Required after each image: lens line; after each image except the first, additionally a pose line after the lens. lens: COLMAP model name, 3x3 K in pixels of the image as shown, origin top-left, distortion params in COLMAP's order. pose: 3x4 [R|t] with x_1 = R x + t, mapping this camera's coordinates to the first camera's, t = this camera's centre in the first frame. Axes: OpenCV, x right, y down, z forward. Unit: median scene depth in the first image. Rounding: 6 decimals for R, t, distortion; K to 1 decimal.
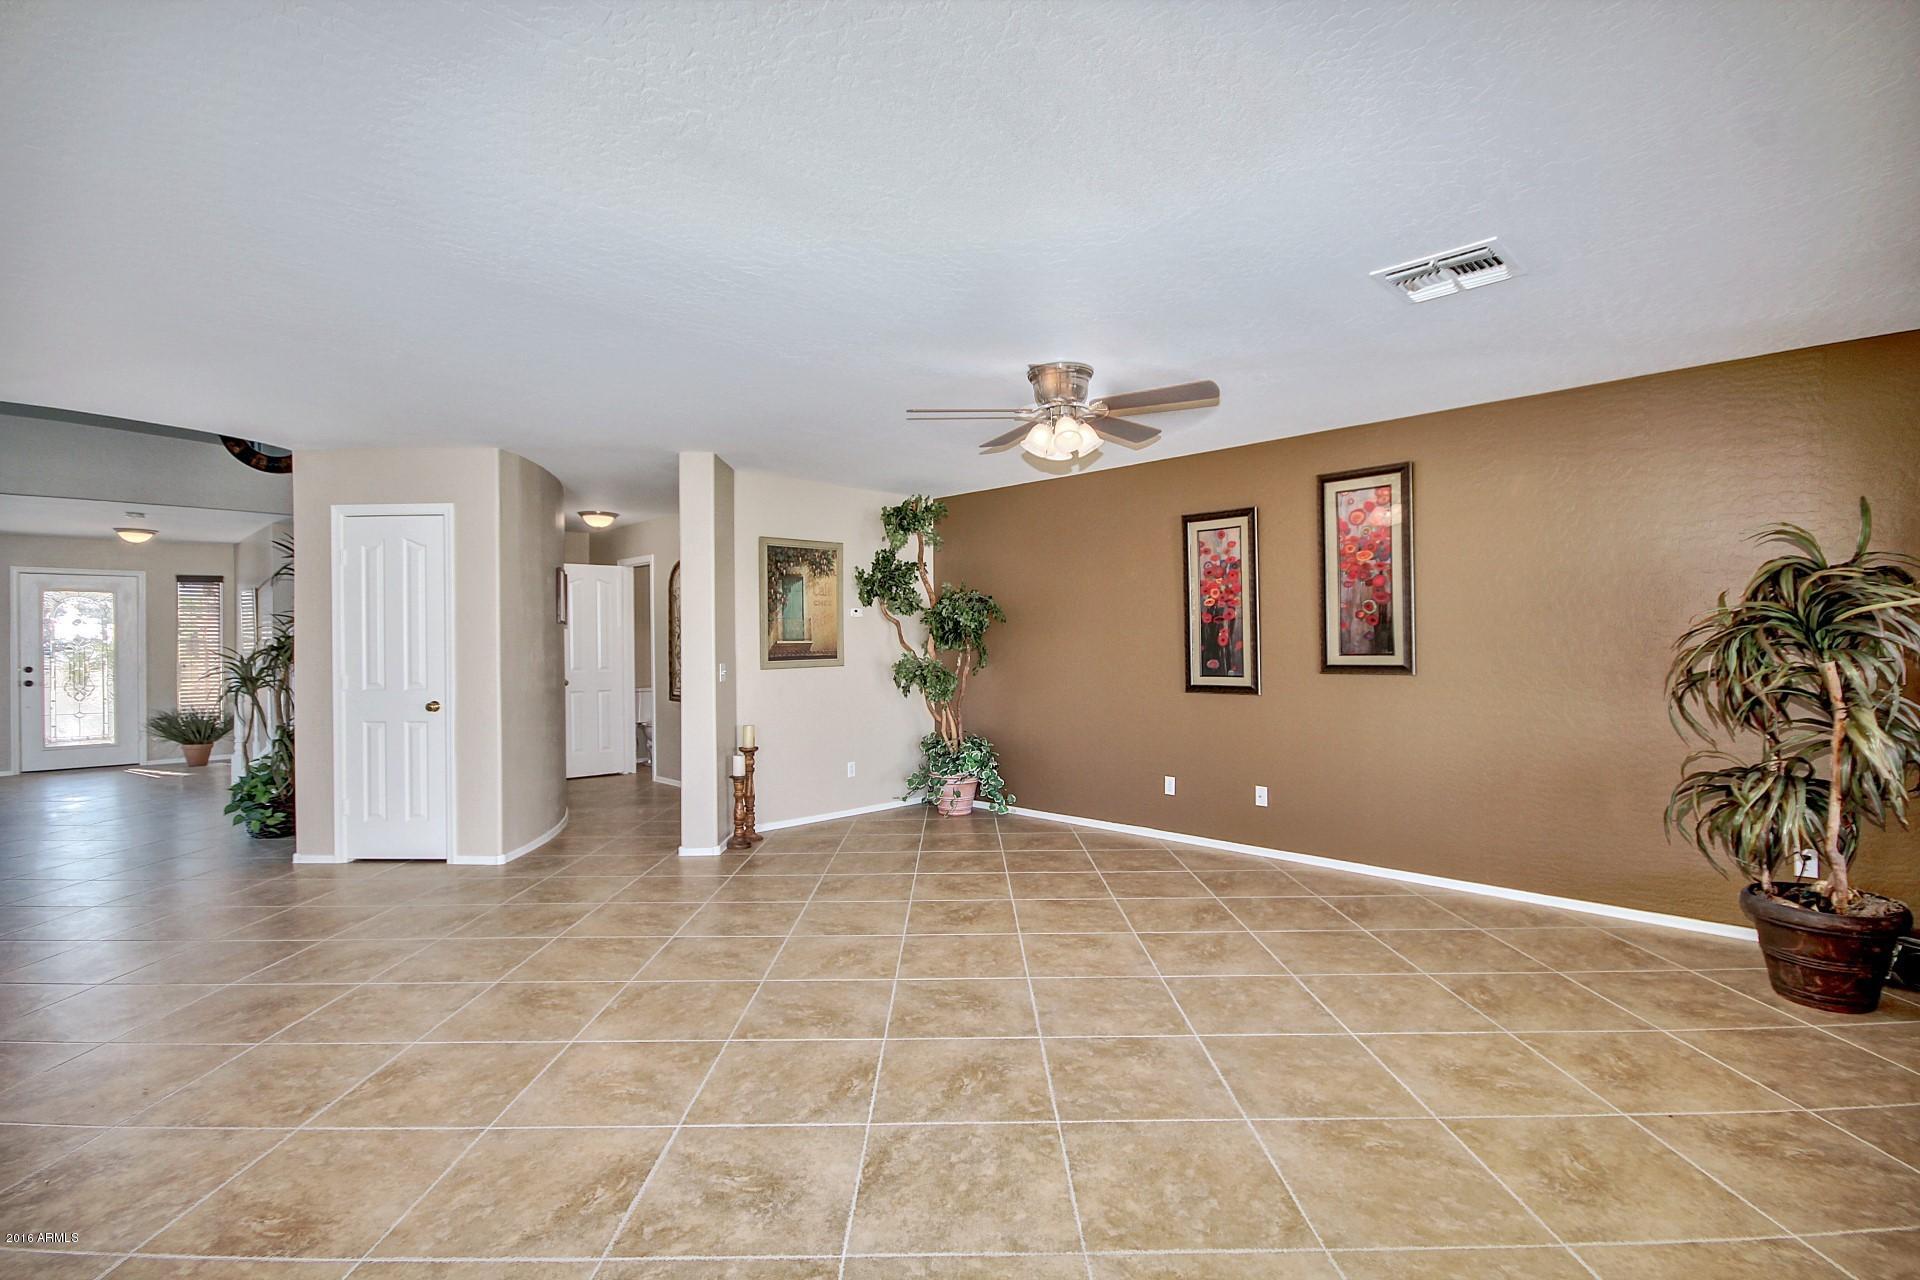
lens RADIAL K [[883.7, 0, 968.2], [0, 883.7, 634.9], [0, 0, 1]] dist [-0.010608, -0.000154]
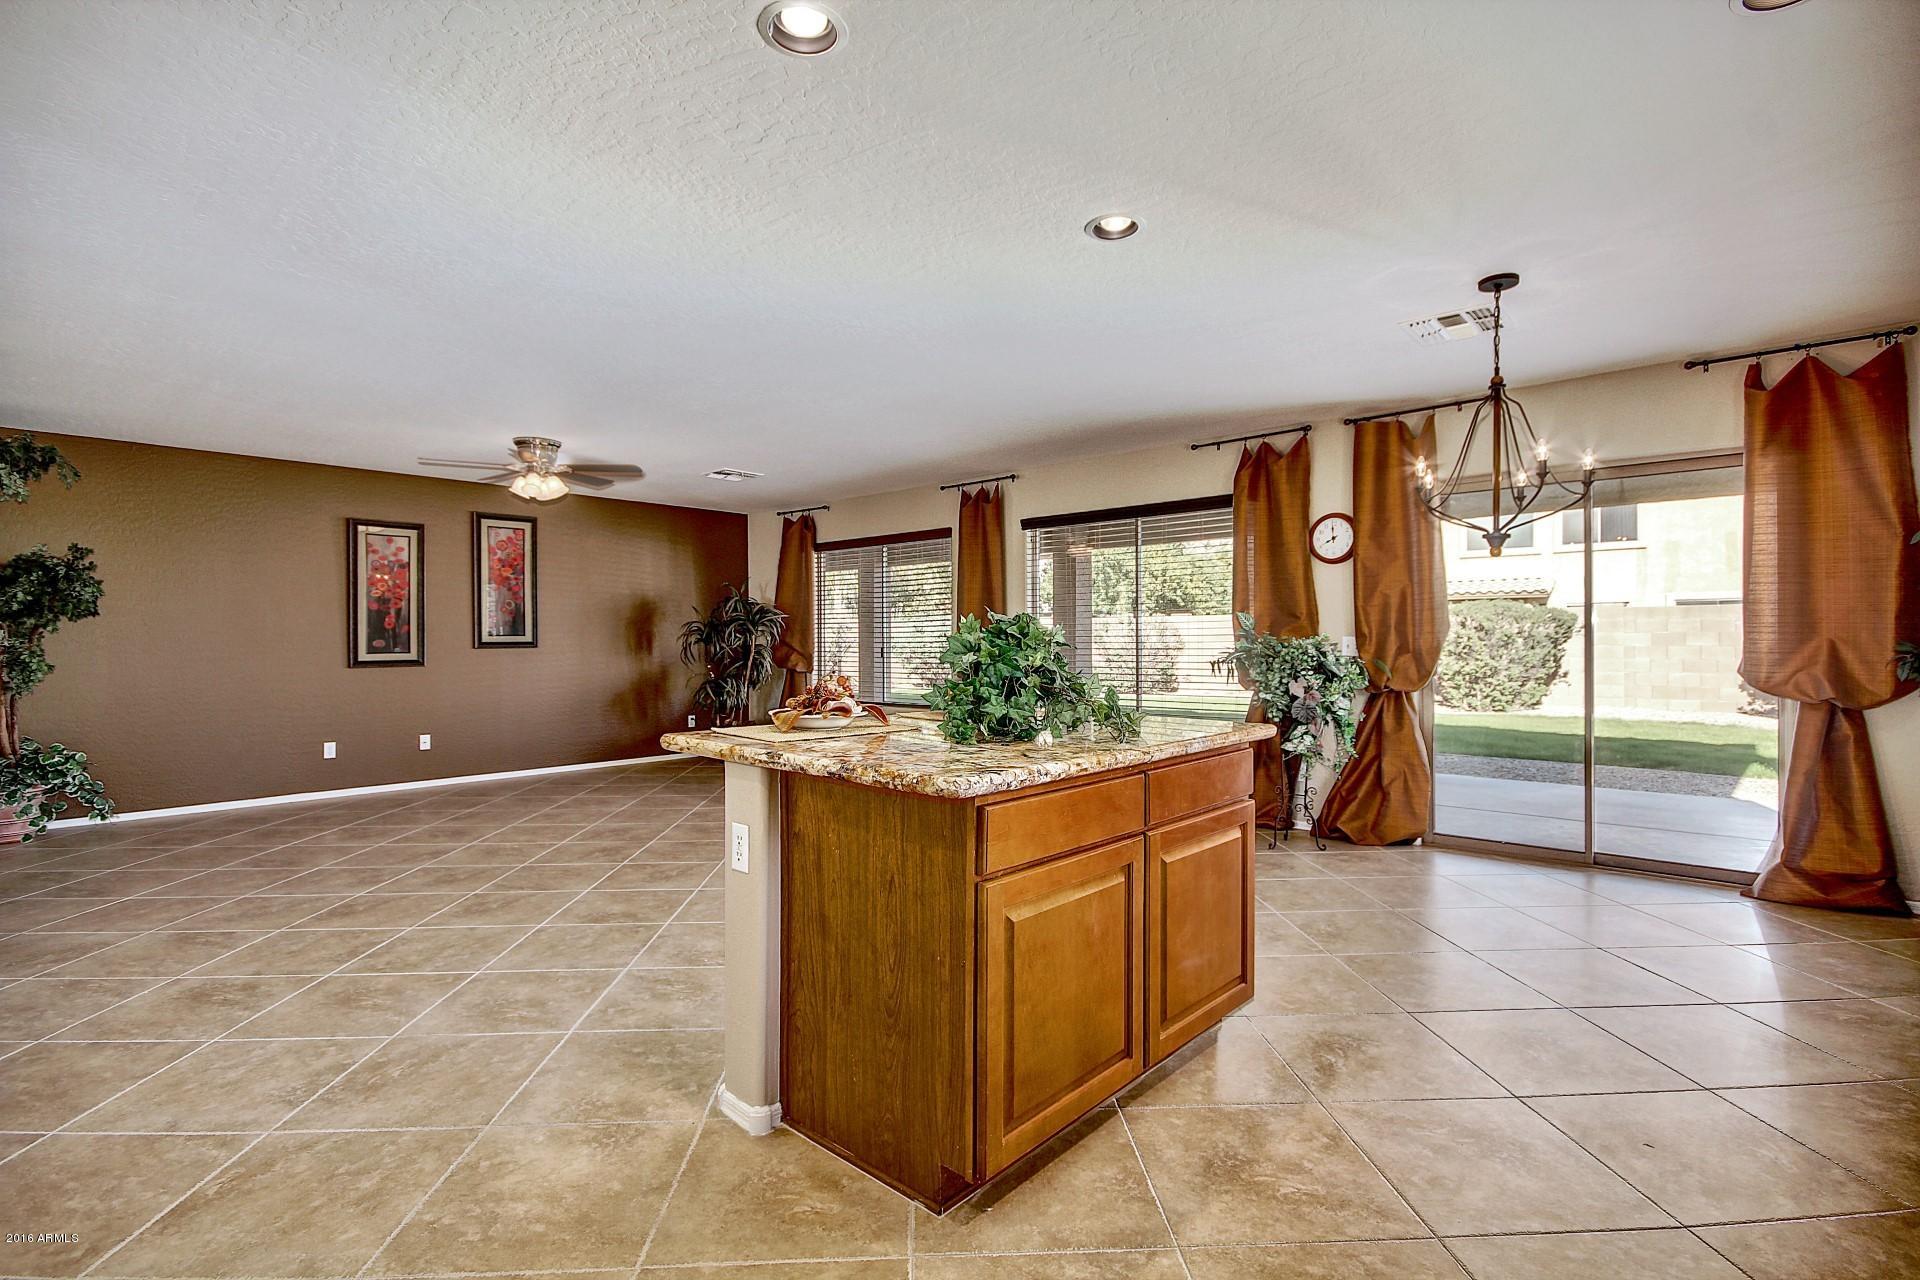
lens RADIAL K [[883.7, 0, 950.1], [0, 883.7, 647.4], [0, 0, 1]] dist [-0.010608, -0.000154]
pose [[-0.031388, -0.000185, 0.999507, -0.994490], [-0.001097, 0.999999, 0.000151, 0.037915], [-0.999507, -0.001091, -0.031388, 0.242864]]
